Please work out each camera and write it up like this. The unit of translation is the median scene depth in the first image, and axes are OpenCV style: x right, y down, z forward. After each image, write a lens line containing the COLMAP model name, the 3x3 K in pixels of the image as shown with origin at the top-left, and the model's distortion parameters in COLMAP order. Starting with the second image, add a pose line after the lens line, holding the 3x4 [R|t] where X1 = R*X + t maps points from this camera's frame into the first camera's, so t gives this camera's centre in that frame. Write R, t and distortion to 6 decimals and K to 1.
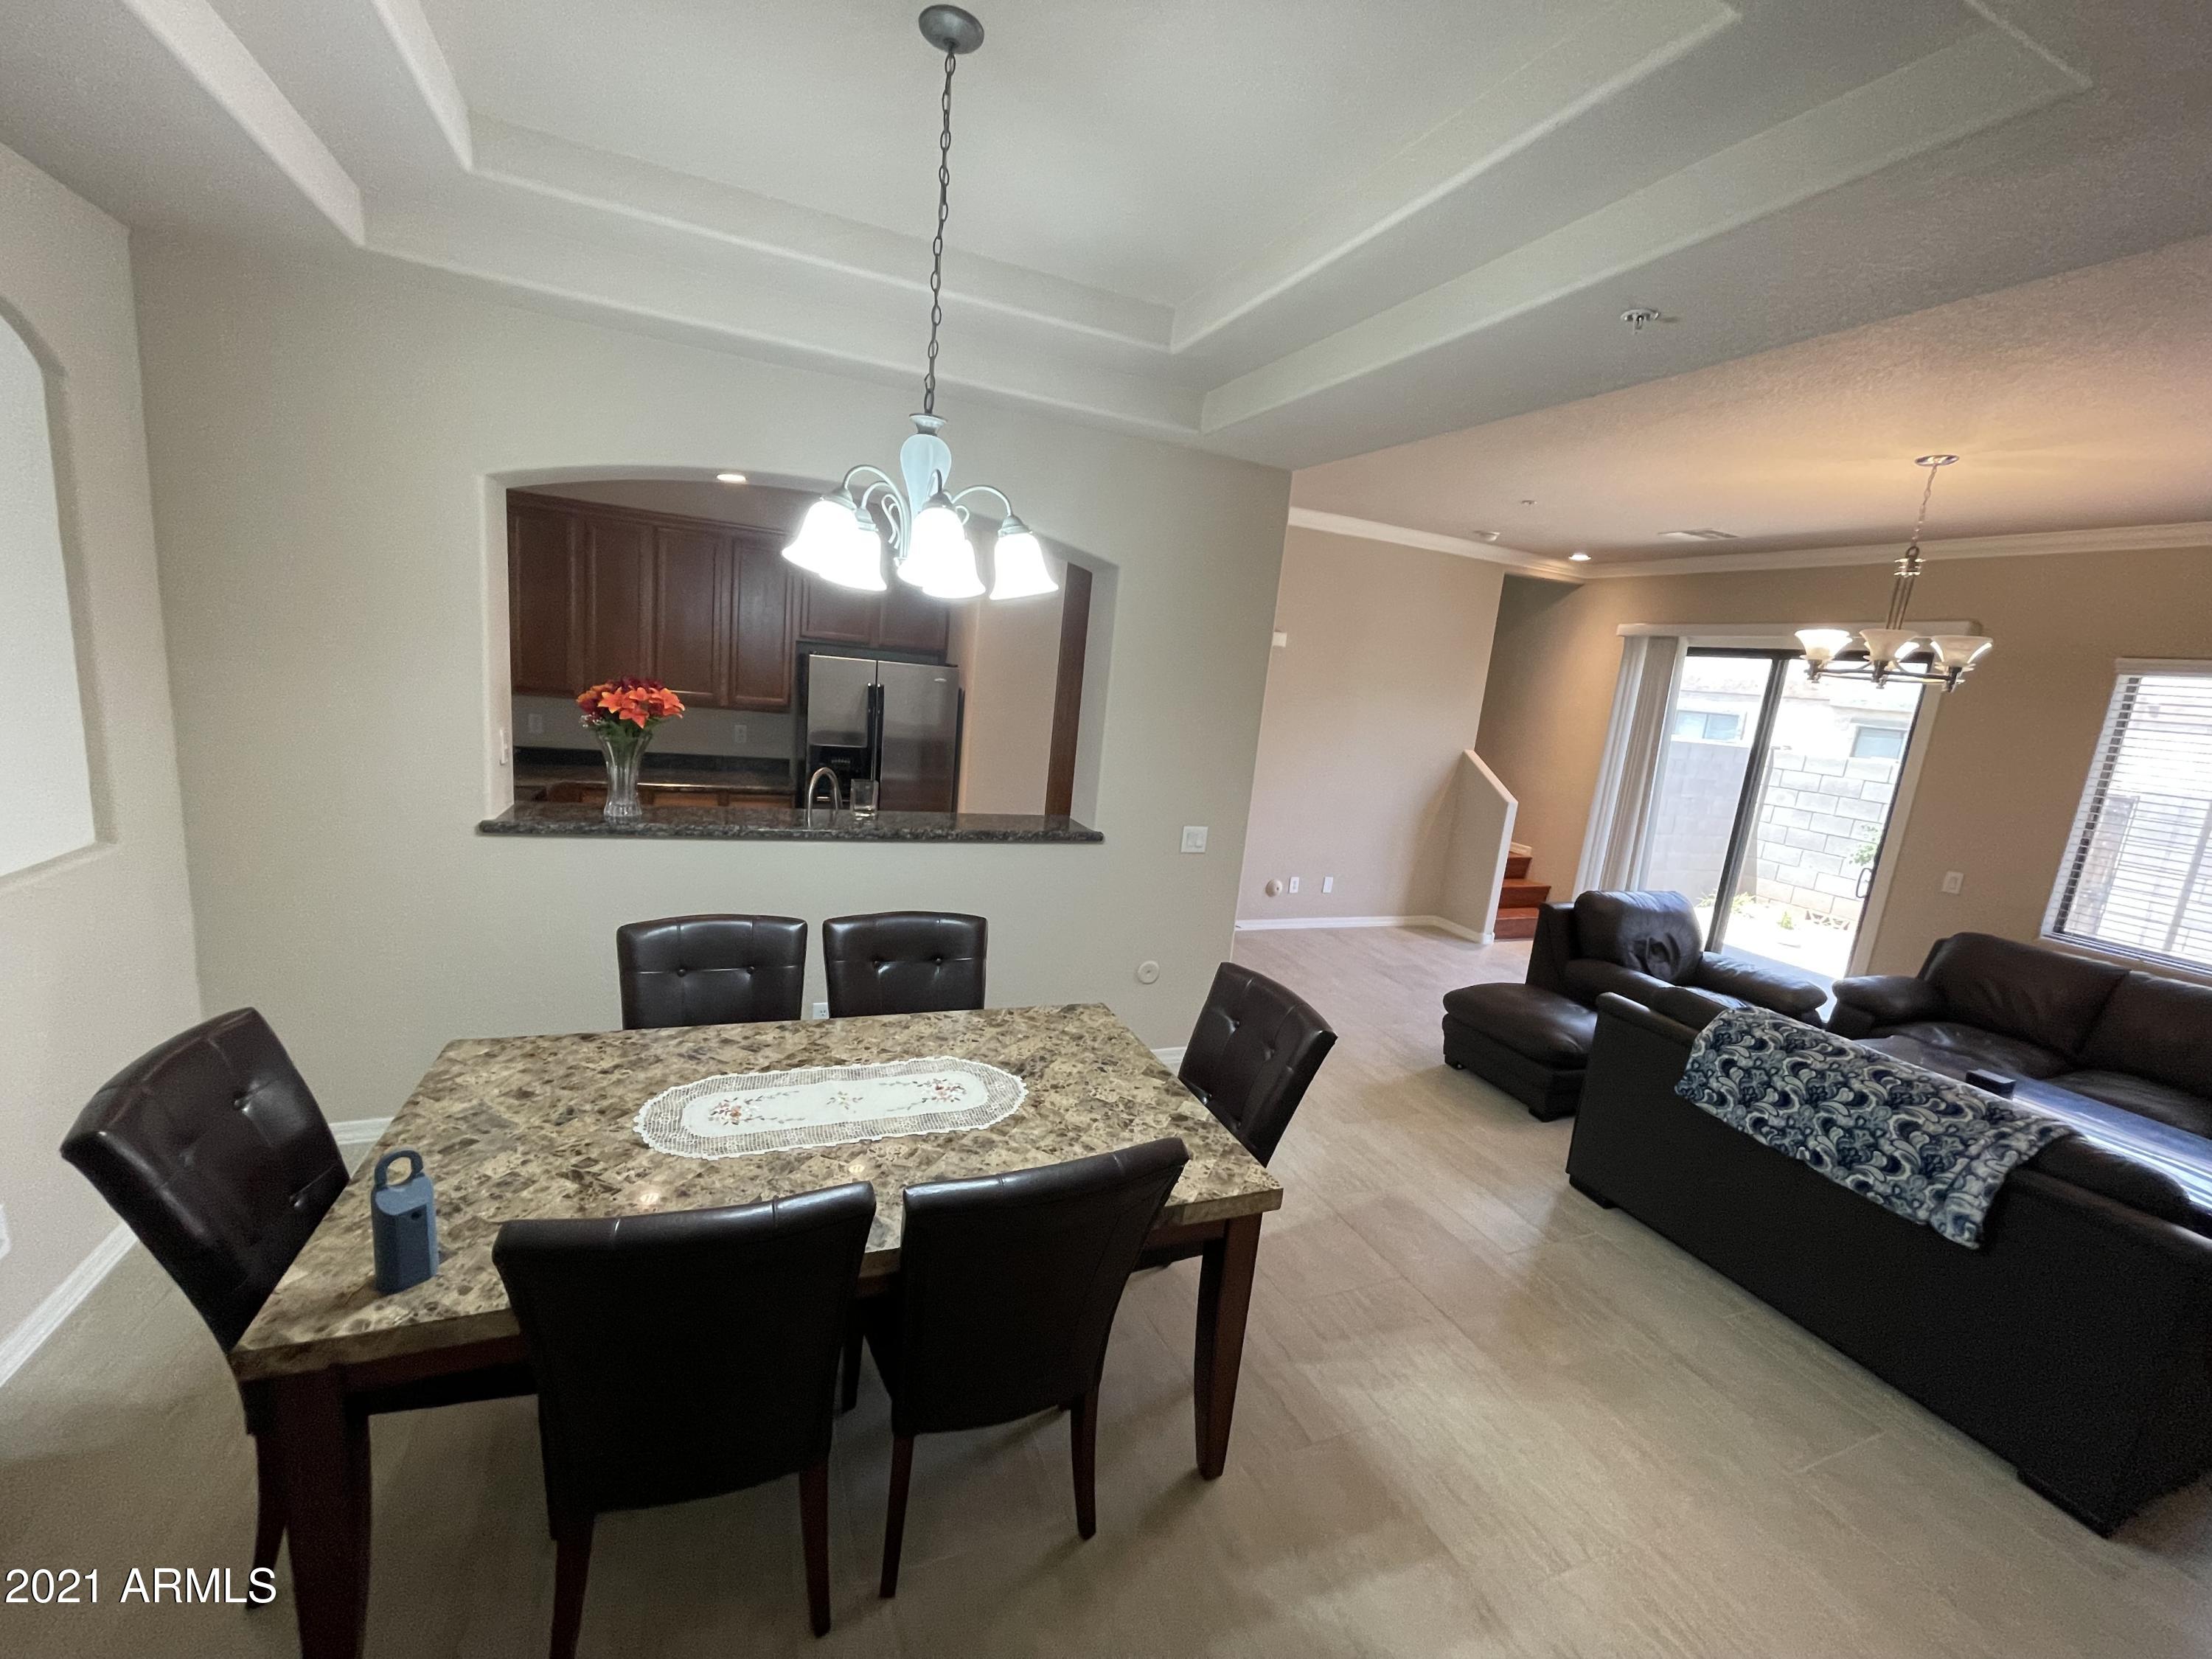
lens RADIAL K [[895.2, 0, 1099.5], [0, 895.2, 834.2], [0, 0, 1]] dist [-0.001236, 0.001205]
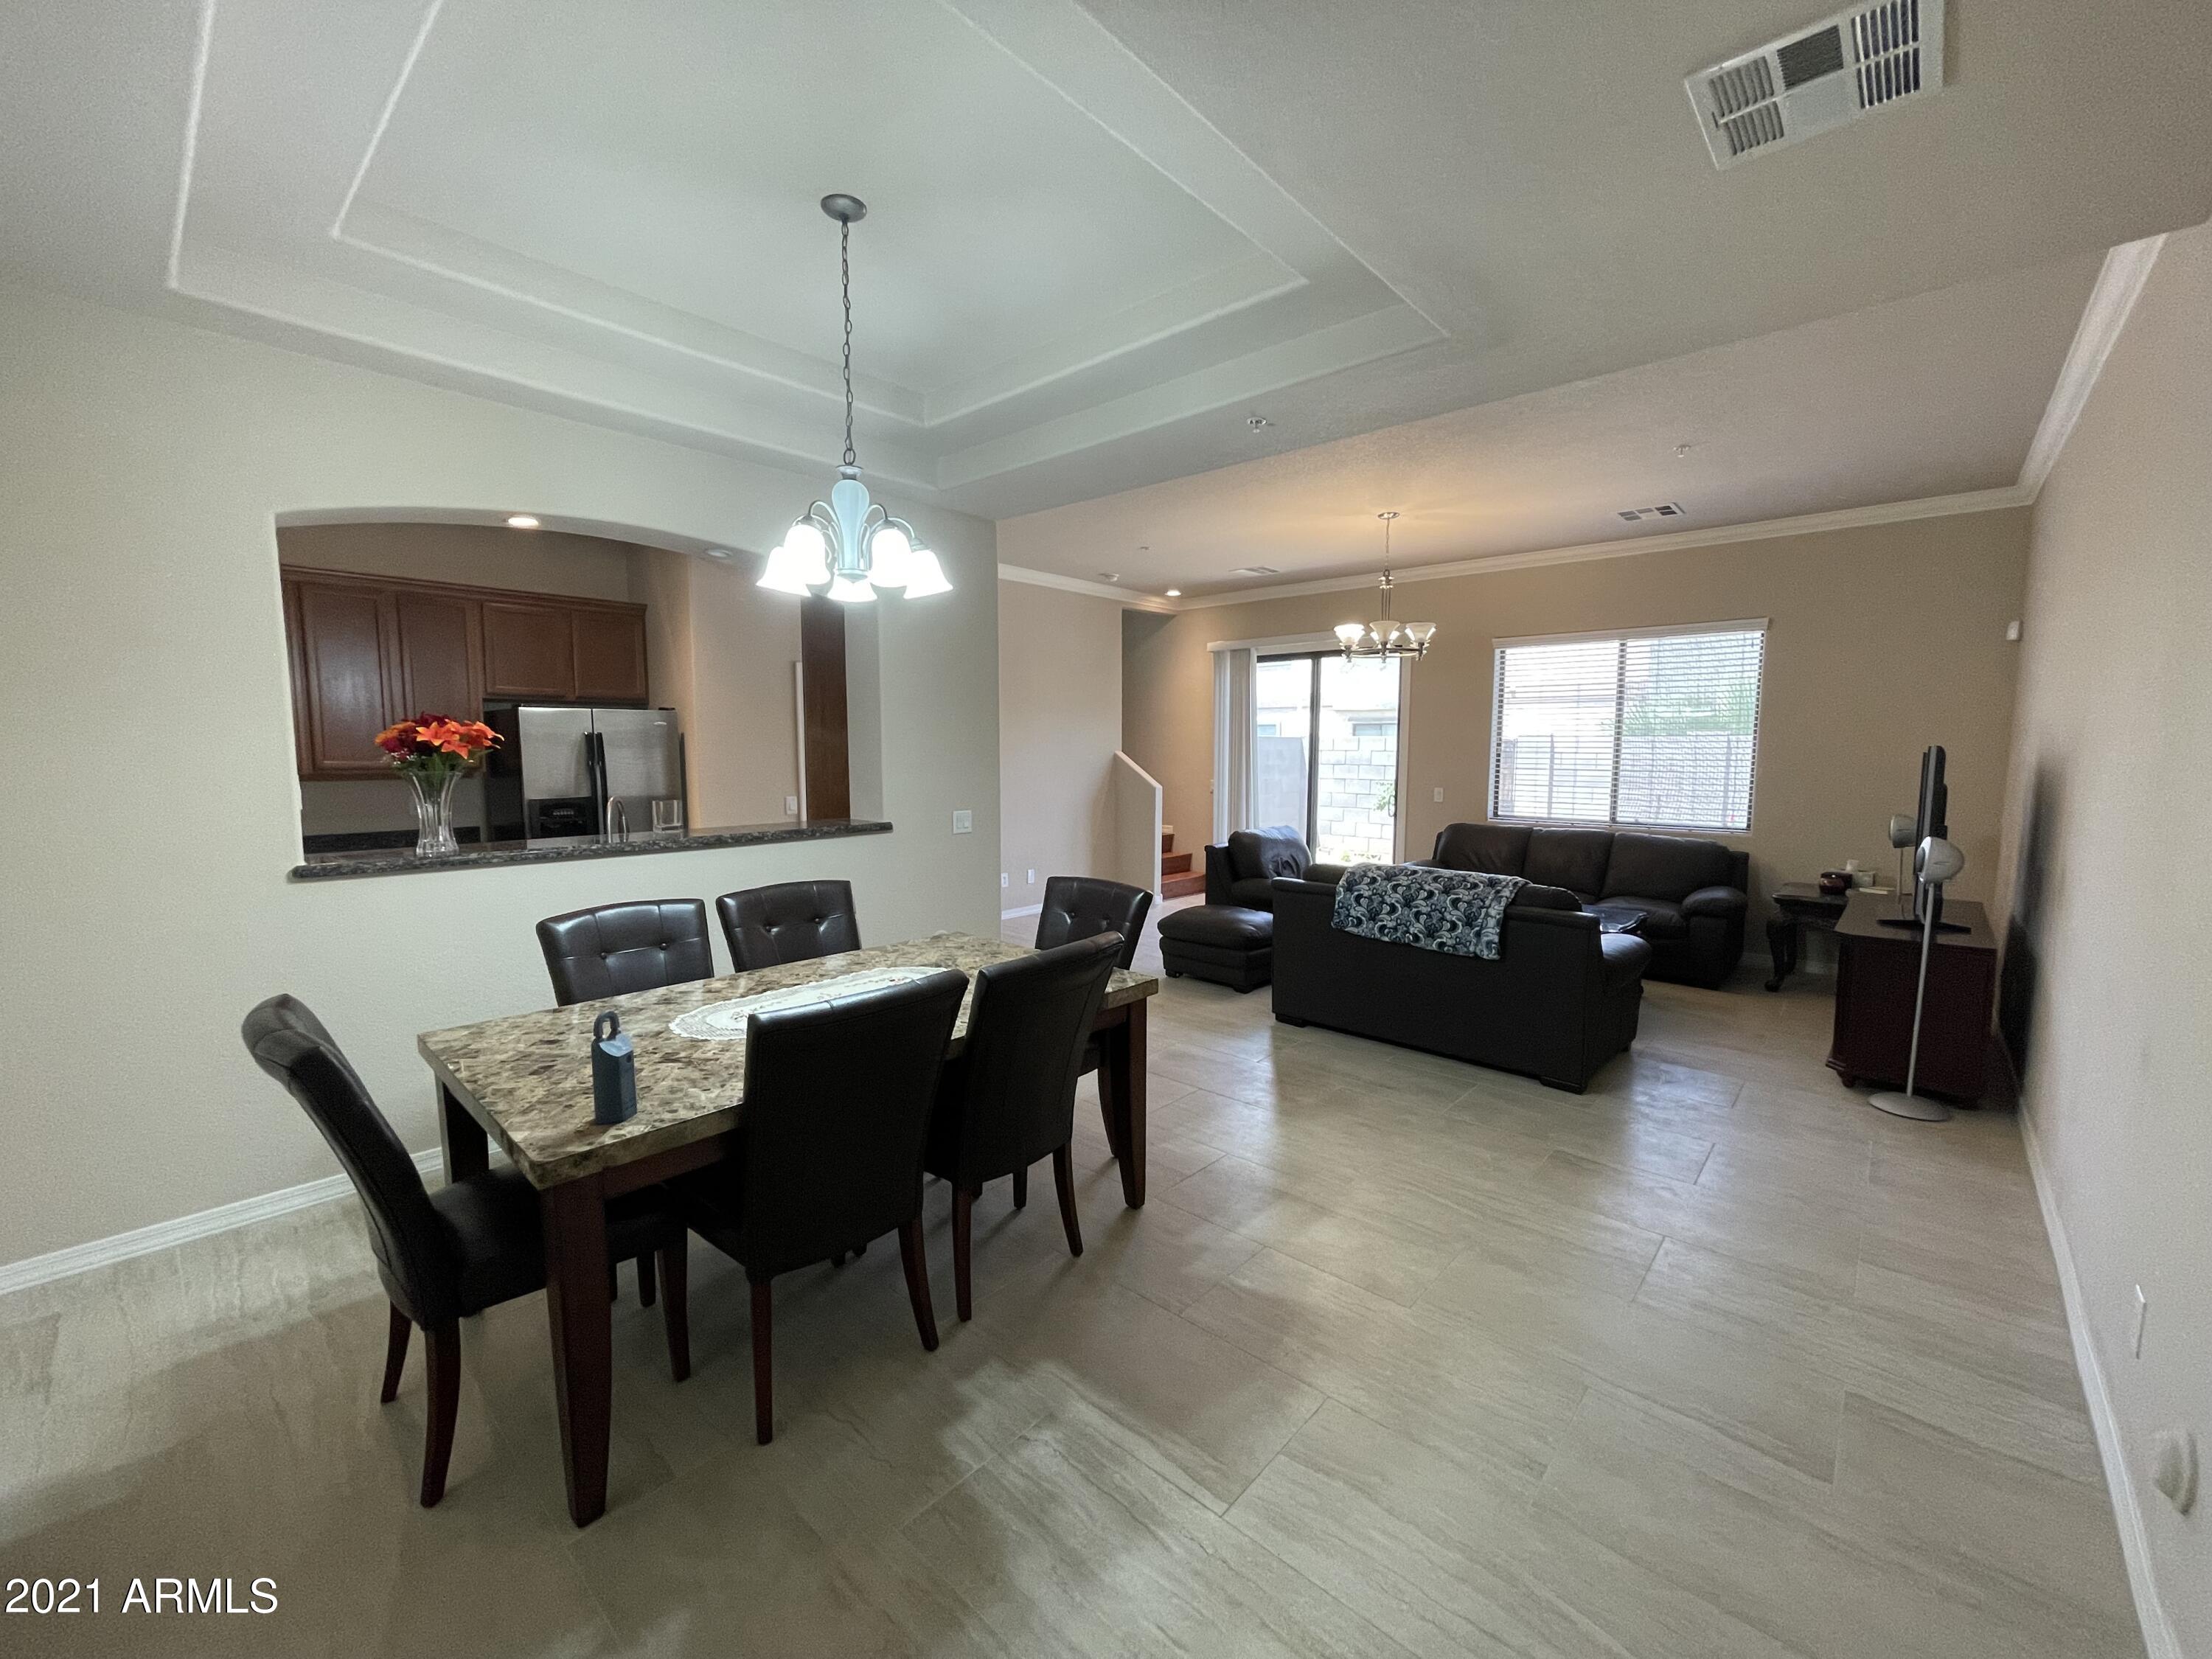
lens RADIAL K [[895.2, 0, 1099.5], [0, 895.2, 834.2], [0, 0, 1]] dist [-0.001236, 0.001205]
pose [[0.902763, -0.137577, 0.407543, -0.317007], [0.163875, 0.986020, -0.030149, 0.128889], [-0.397697, 0.094004, 0.912688, -0.238095]]
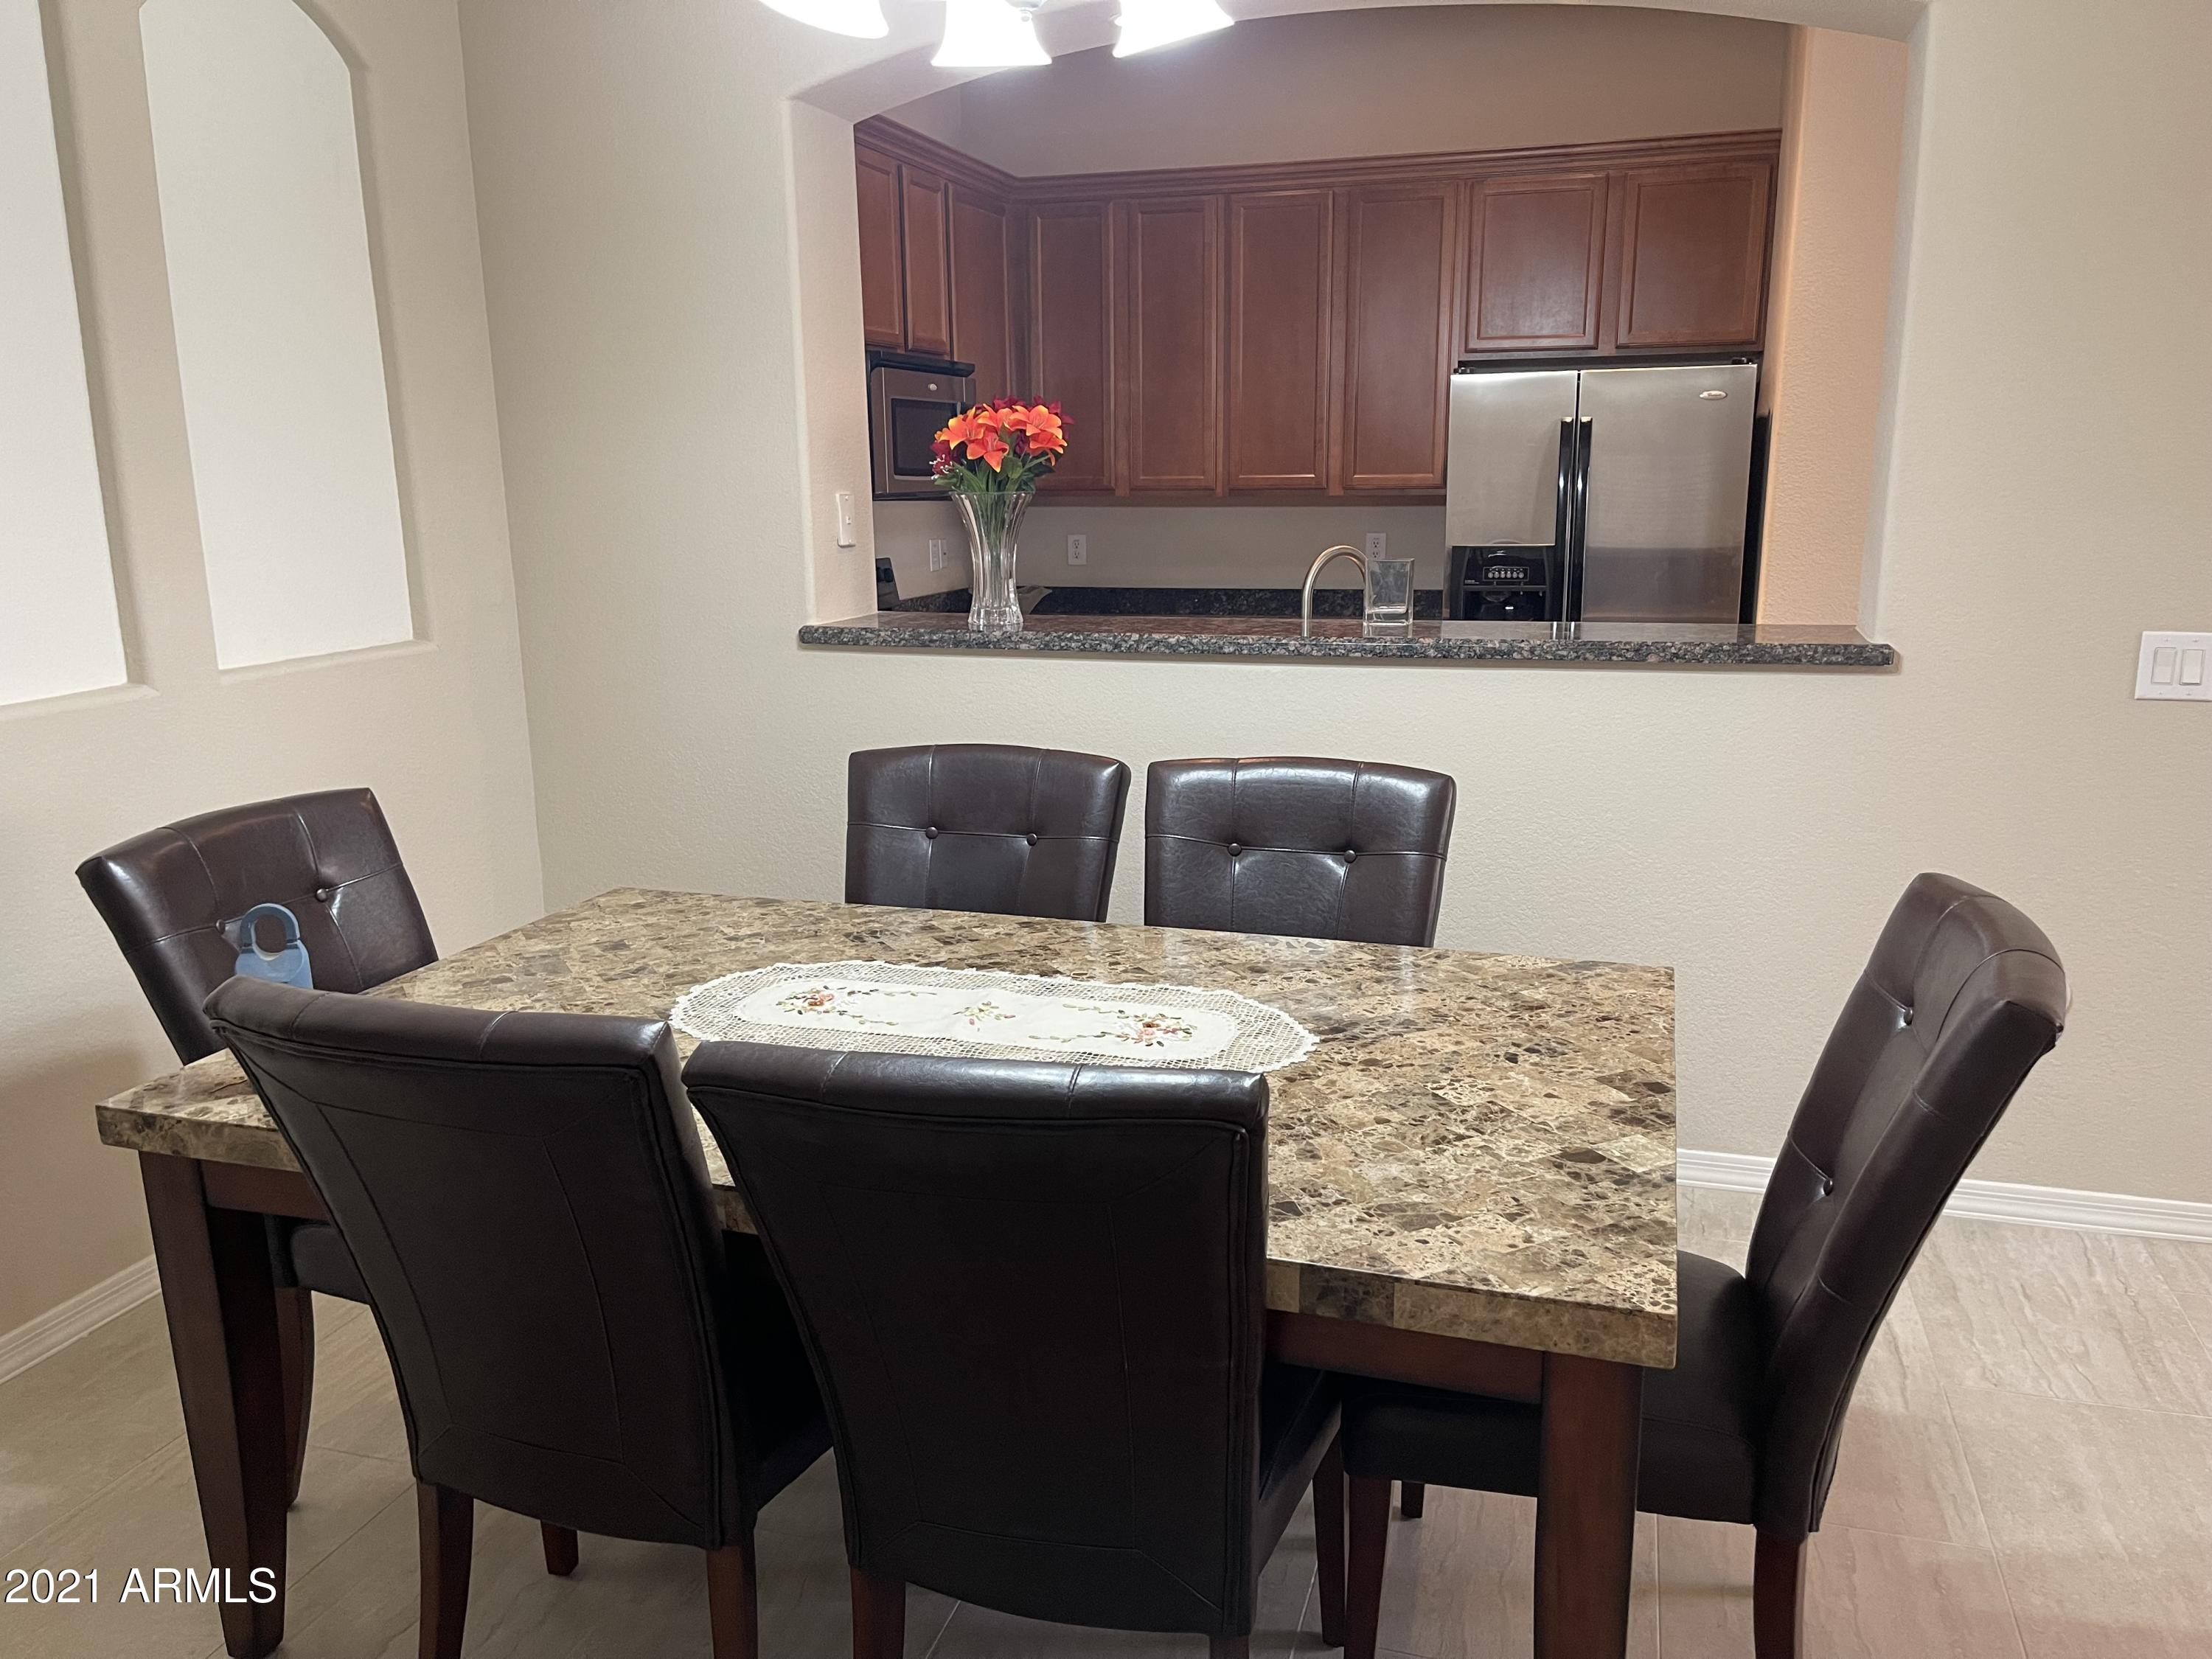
lens RADIAL K [[1677.4, 0, 1106.0], [0, 1677.4, 829.5], [0, 0, 1]] dist [0.150665, -0.303752]
pose [[0.767124, 0.036024, -0.640486, 0.335957], [-0.036304, 0.999260, 0.012720, 0.123104], [0.640471, 0.013494, 0.767864, 0.174556]]
